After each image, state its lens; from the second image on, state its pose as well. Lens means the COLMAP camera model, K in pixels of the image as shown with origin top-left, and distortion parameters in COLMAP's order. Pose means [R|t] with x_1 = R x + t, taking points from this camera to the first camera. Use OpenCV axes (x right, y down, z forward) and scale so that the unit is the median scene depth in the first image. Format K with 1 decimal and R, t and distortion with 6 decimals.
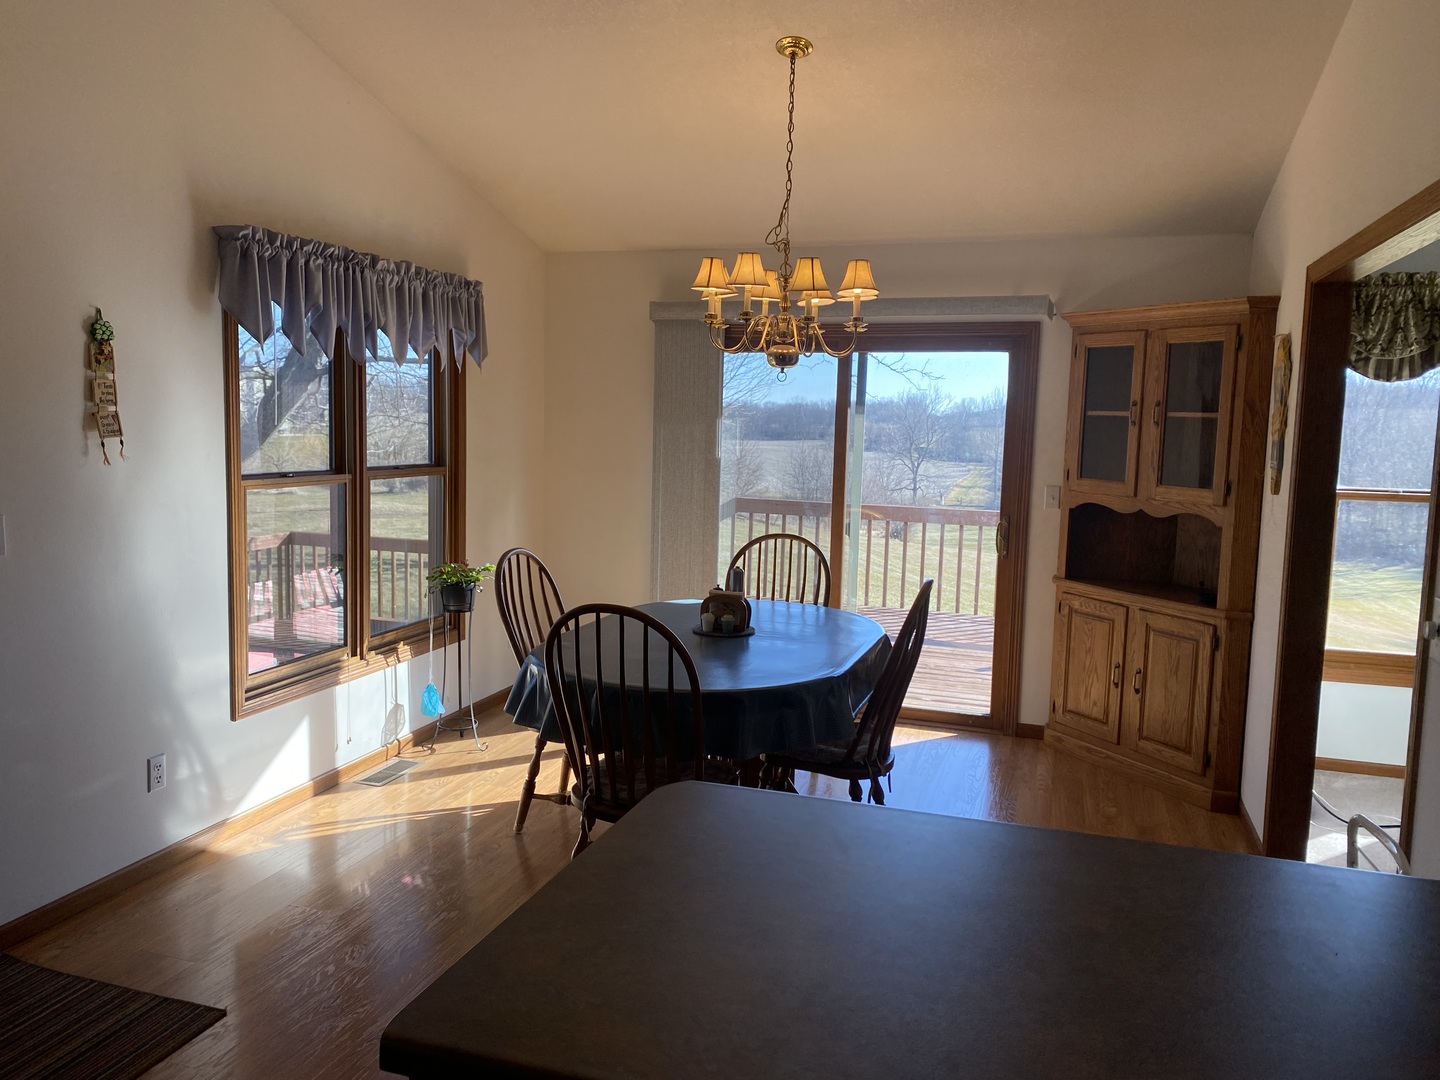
lens RADIAL K [[1102.7, 0, 707.7], [0, 1102.7, 529.9], [0, 0, 1]] dist [0.044698, -0.041731]
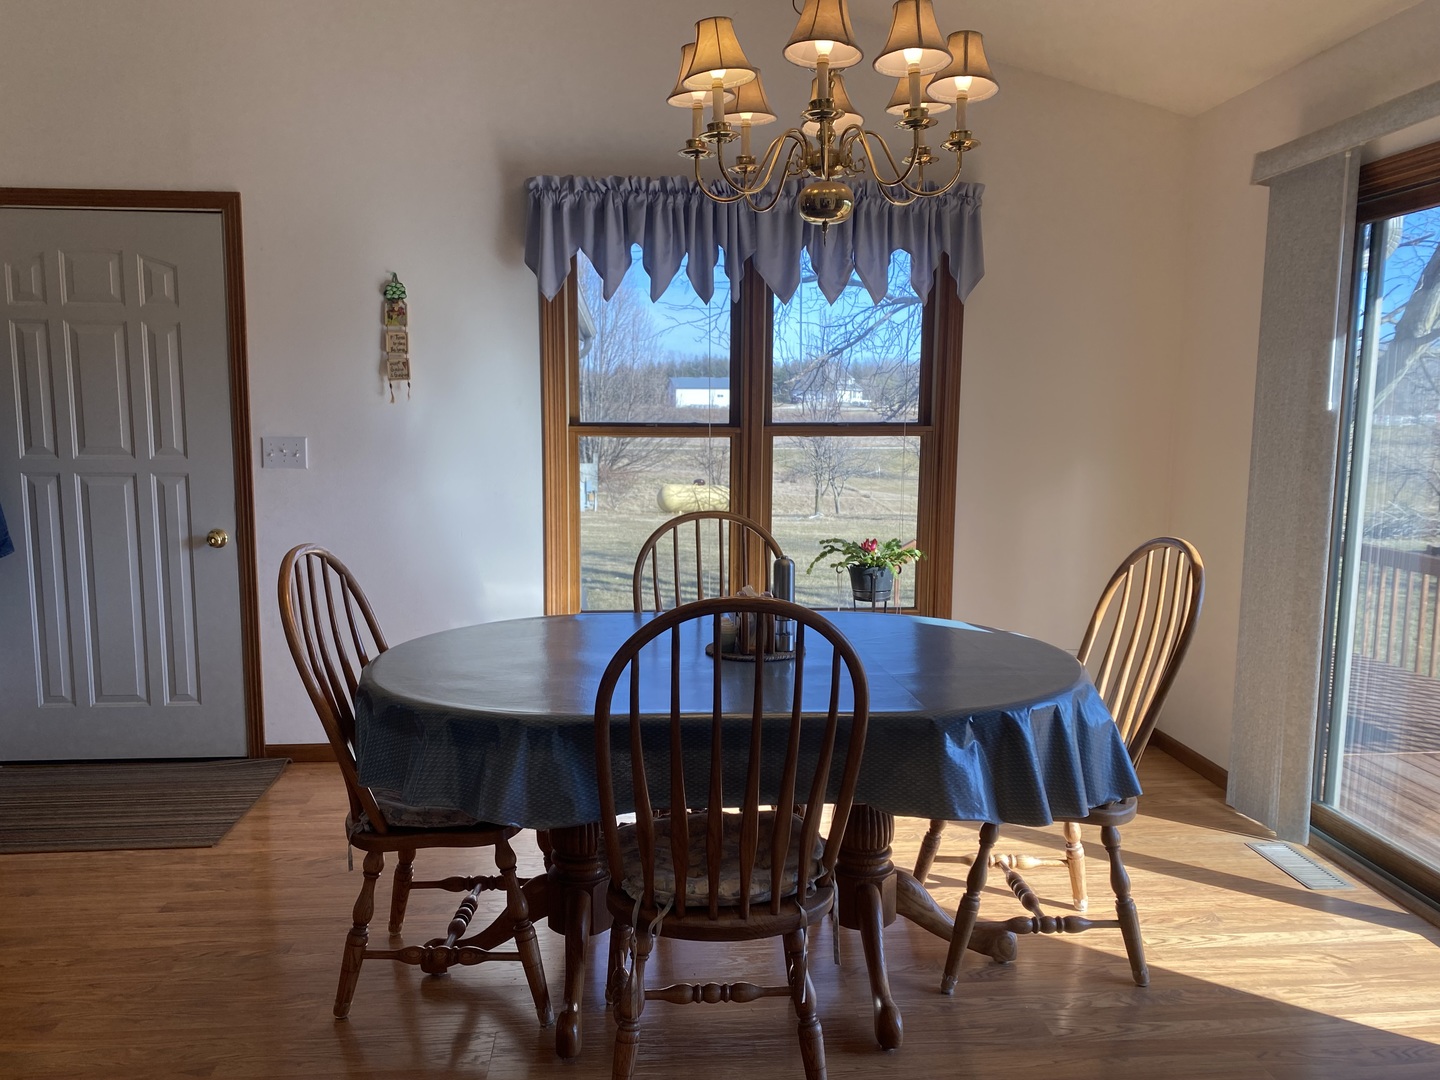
lens RADIAL K [[1029.7, 0, 720.0], [0, 1029.7, 540.0], [0, 0, 1]] dist [0.073219, -0.207847]
pose [[0.385094, 0.091563, -0.918324, 0.474866], [-0.088036, 0.994173, 0.062209, -0.008612], [0.918669, 0.056889, 0.390911, 0.659800]]
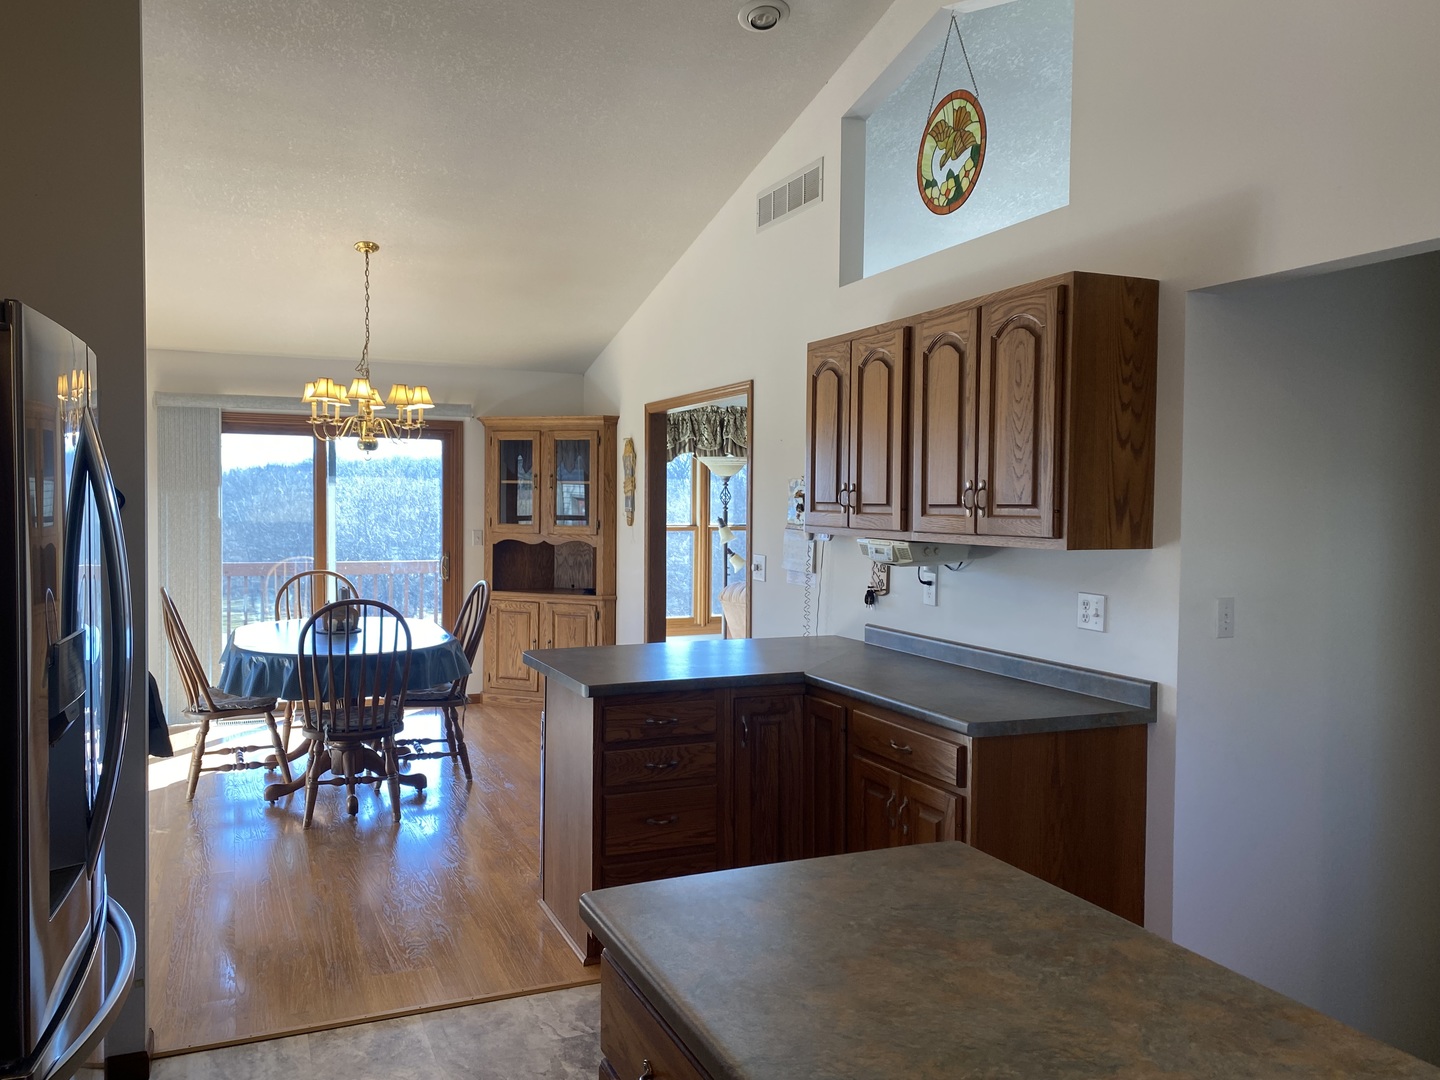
lens RADIAL K [[1080.0, 0, 720.0], [0, 1080.0, 540.0], [0, 0, 1]] dist [0.100725, -0.192827]
pose [[0.743644, -0.041287, 0.667299, -0.502869], [0.077037, 0.996735, -0.024181, 0.040559], [-0.664122, 0.069389, 0.744397, -0.366476]]
